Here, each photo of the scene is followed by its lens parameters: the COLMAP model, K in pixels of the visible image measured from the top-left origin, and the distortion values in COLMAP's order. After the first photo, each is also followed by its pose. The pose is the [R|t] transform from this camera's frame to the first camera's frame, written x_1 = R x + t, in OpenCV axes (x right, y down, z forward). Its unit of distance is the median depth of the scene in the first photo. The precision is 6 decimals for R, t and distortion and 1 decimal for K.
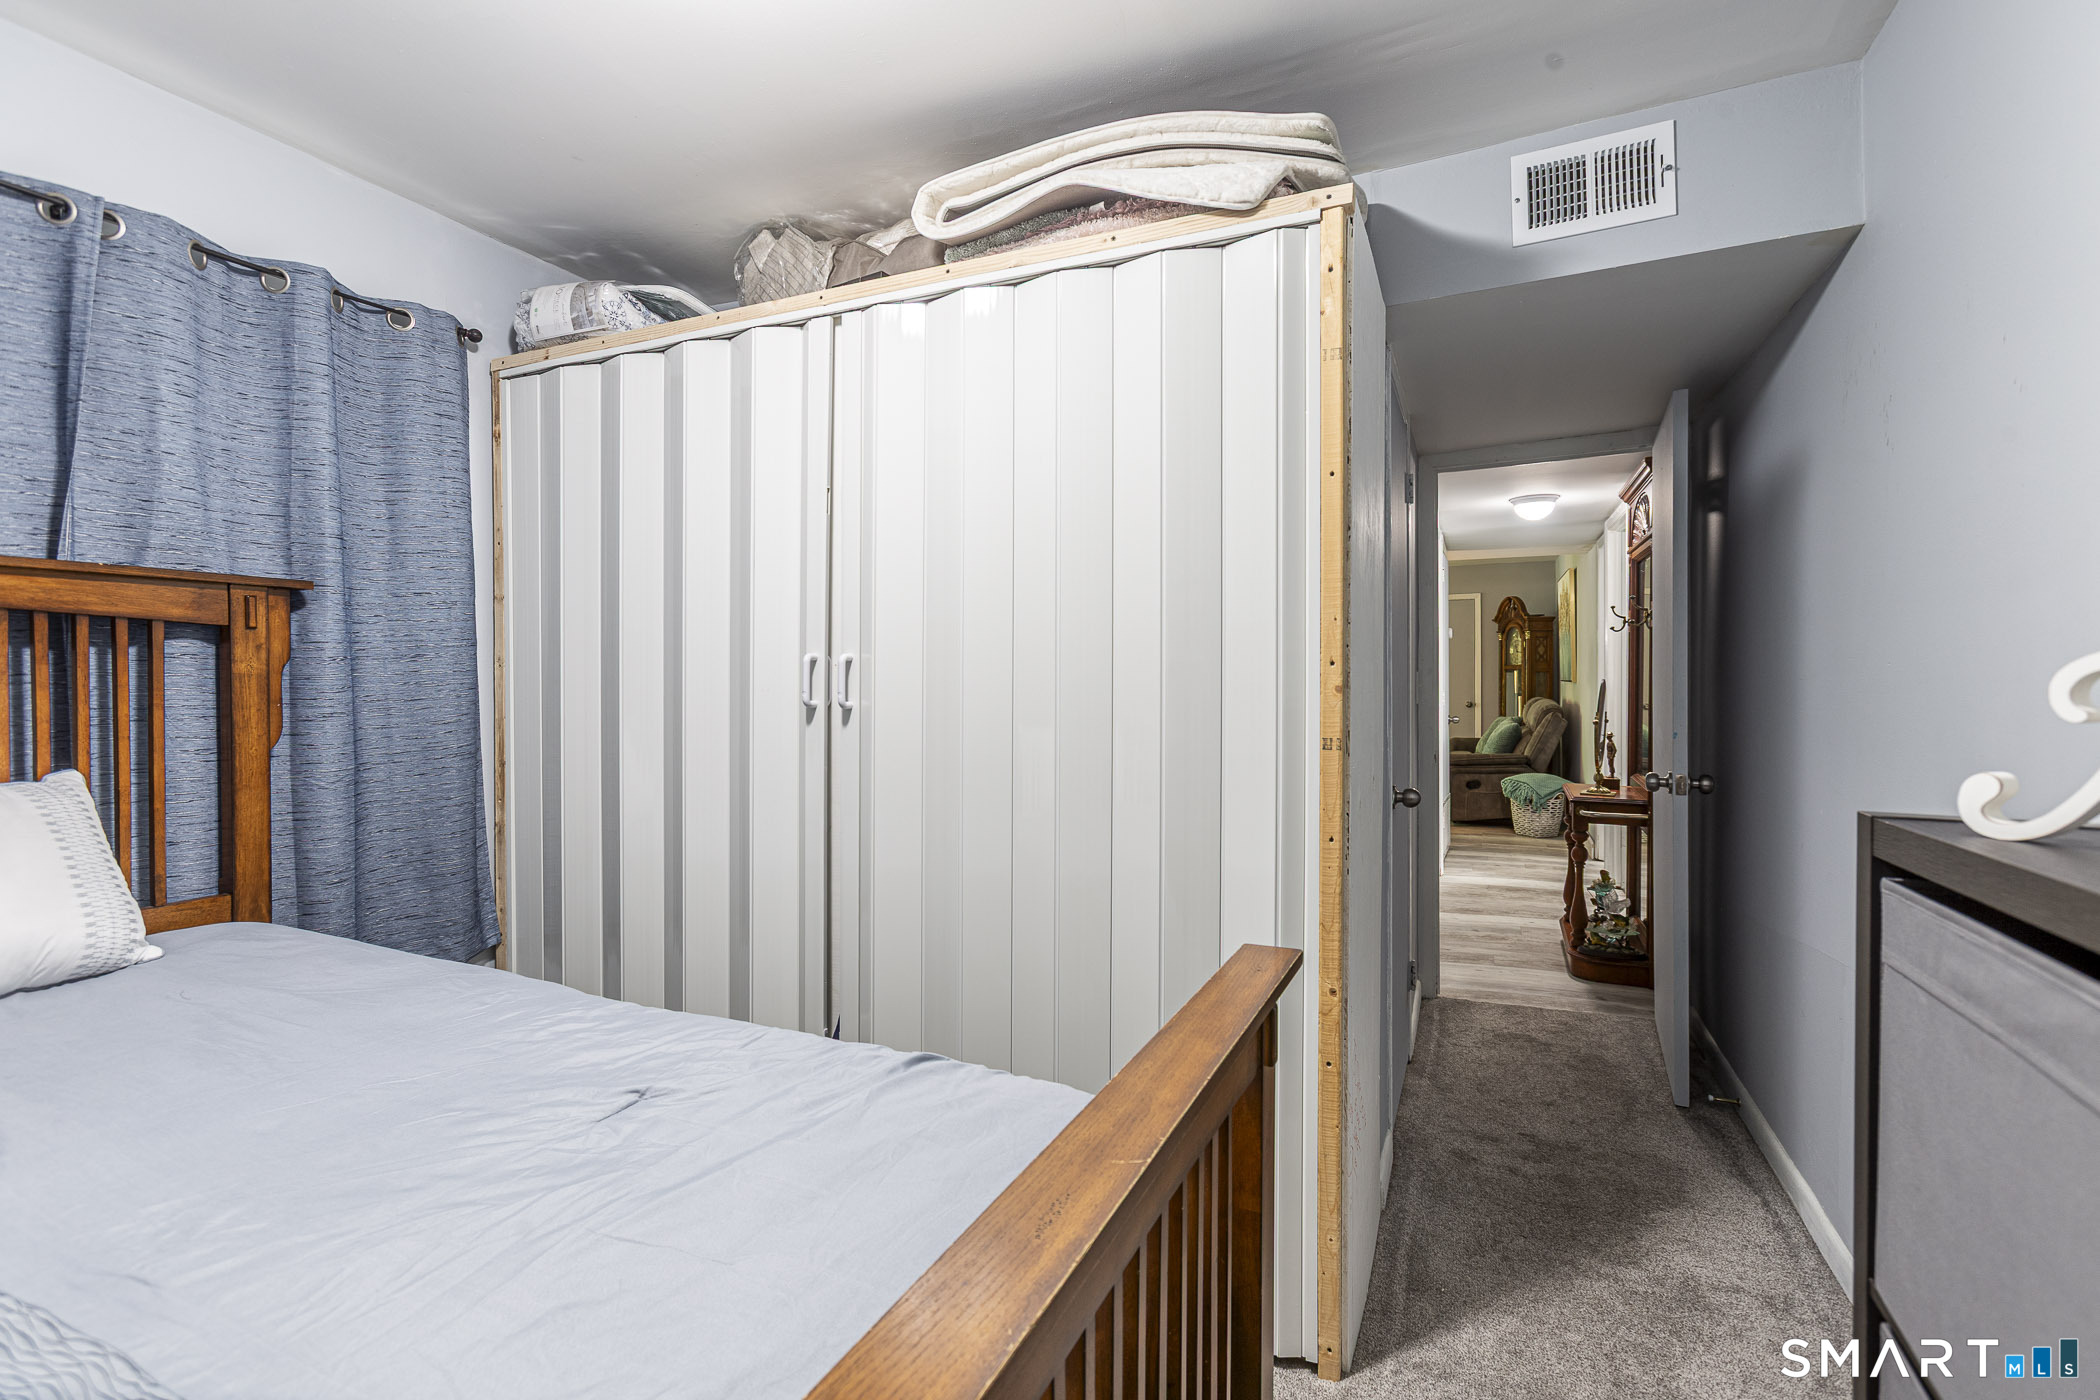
lens RADIAL K [[955.6, 0, 1045.8], [0, 955.6, 686.2], [0, 0, 1]] dist [-0.011970, 0.008791]
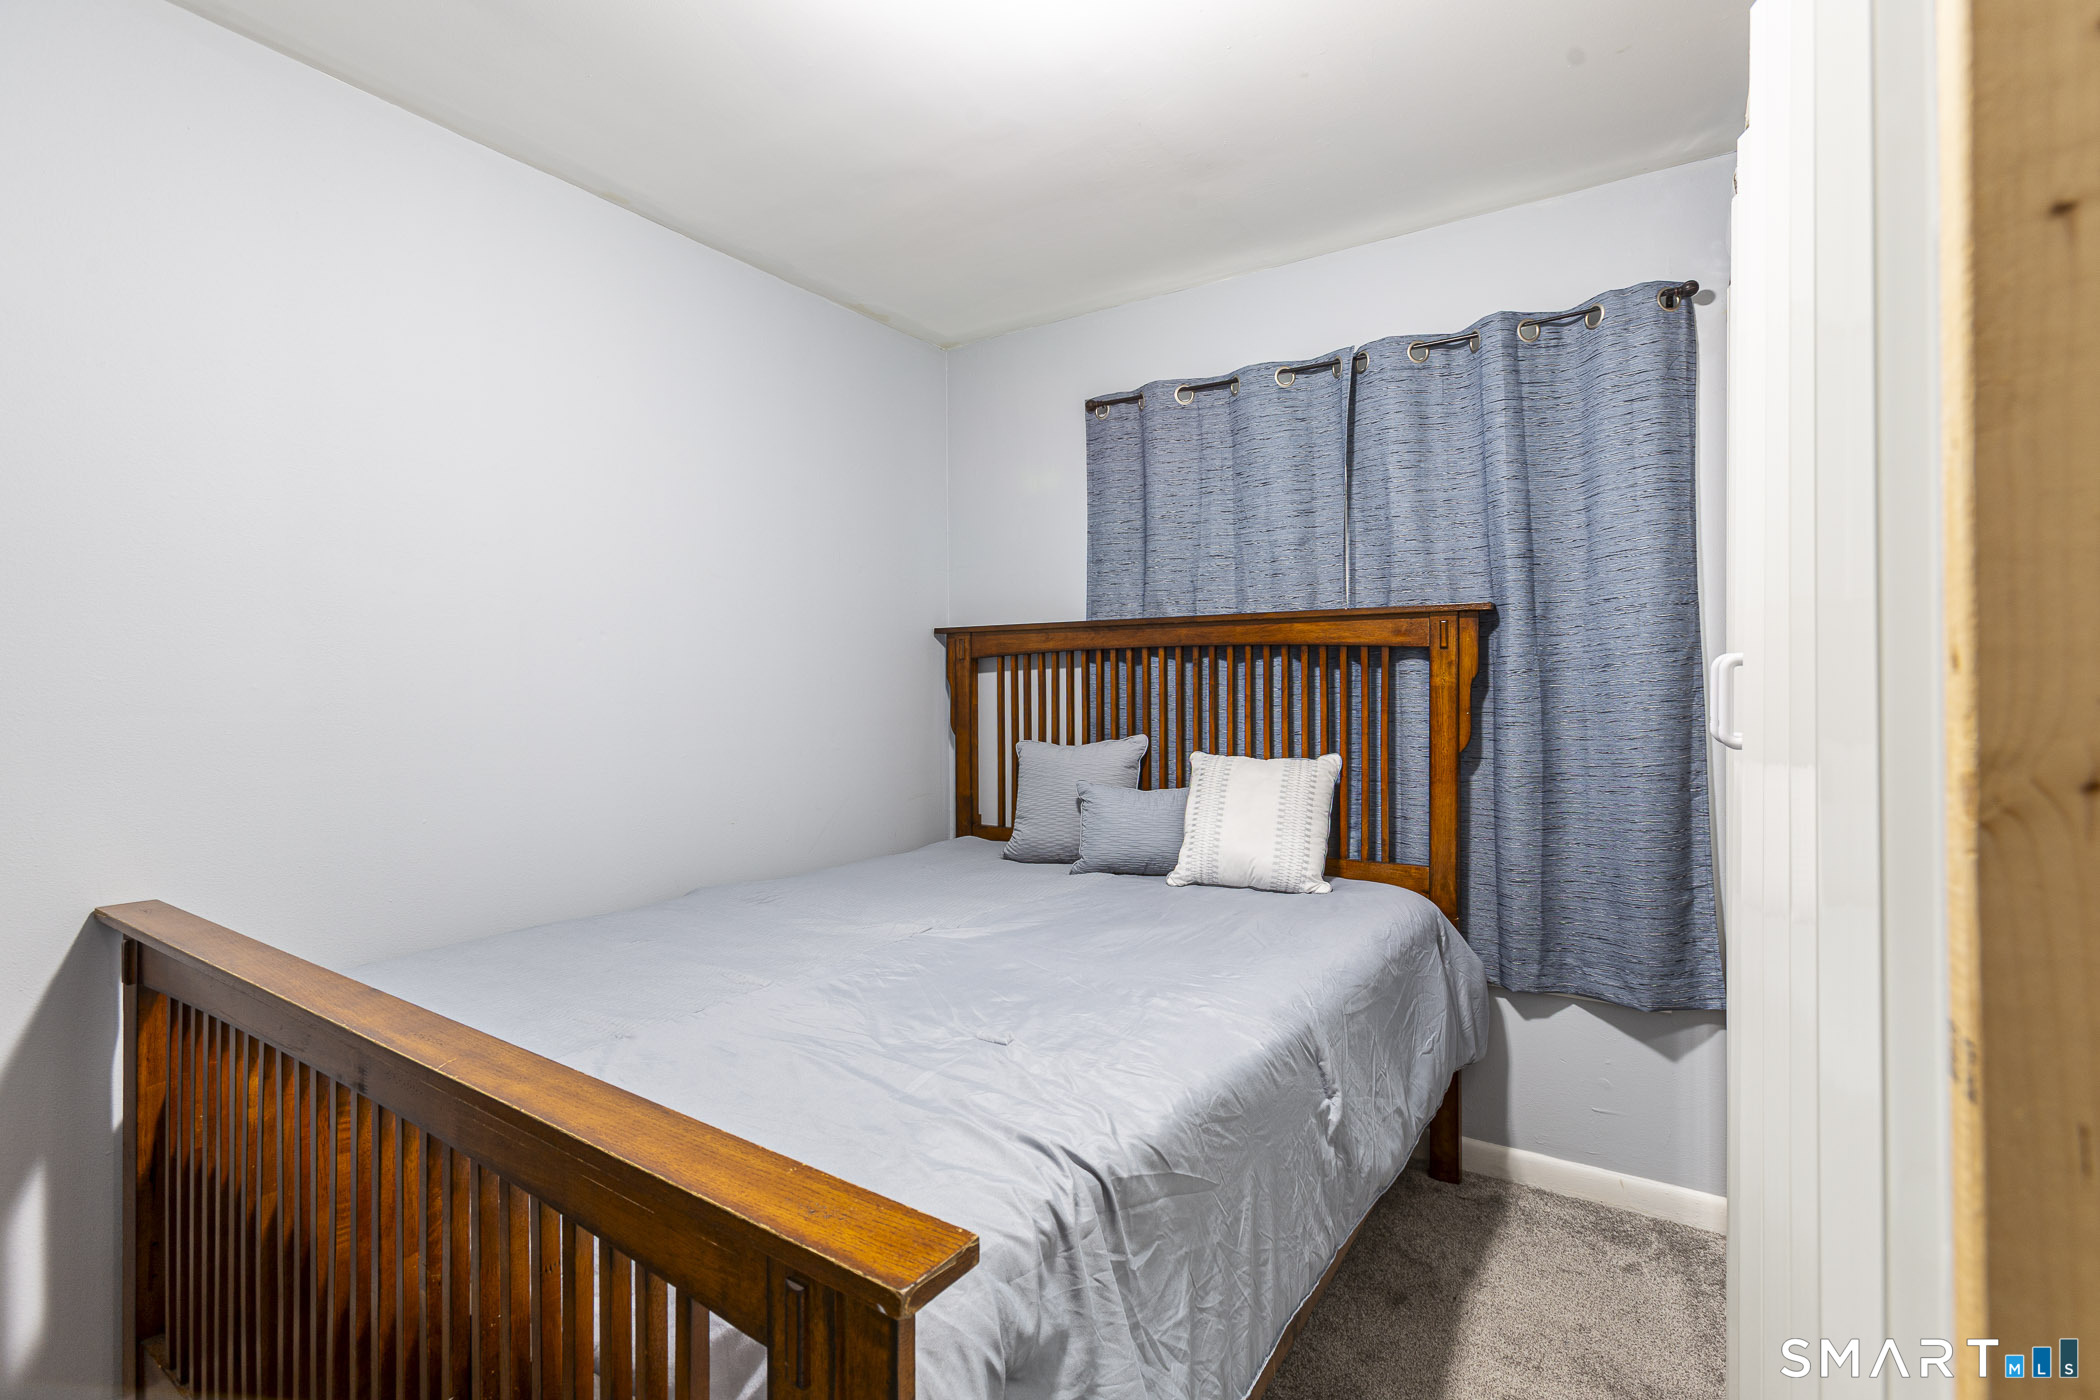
lens RADIAL K [[955.6, 0, 1045.1], [0, 955.6, 705.2], [0, 0, 1]] dist [-0.011970, 0.008791]
pose [[-0.145322, 0.011045, -0.989323, 0.393964], [-0.006149, 0.999908, 0.012067, -0.000520], [0.989365, 0.007837, -0.145240, 0.649616]]
